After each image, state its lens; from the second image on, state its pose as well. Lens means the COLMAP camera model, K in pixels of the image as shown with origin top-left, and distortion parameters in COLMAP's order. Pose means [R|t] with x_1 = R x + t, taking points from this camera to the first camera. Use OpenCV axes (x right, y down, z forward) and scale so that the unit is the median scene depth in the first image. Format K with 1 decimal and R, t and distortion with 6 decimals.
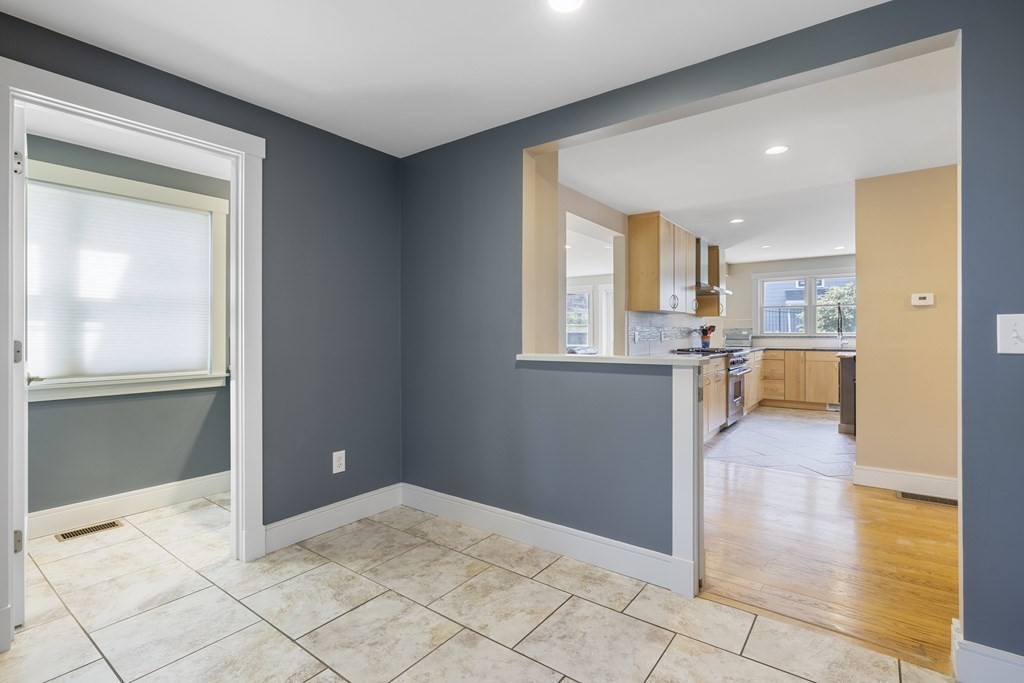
lens RADIAL K [[485.7, 0, 510.6], [0, 485.7, 331.4], [0, 0, 1]] dist [-0.009635, 0.001990]
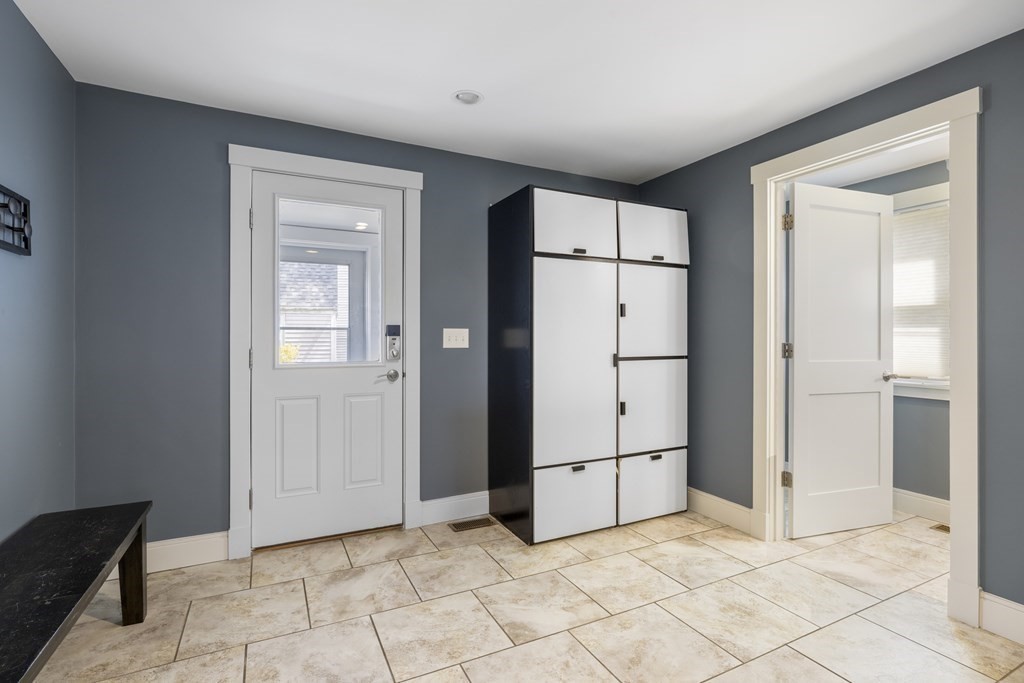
lens RADIAL K [[485.7, 0, 512.0], [0, 485.7, 343.9], [0, 0, 1]] dist [-0.009635, 0.001990]
pose [[-0.459843, 0.007767, -0.887966, 0.575565], [0.003296, 0.999970, 0.007039, 0.004396], [0.887994, 0.000310, -0.459855, 0.784377]]
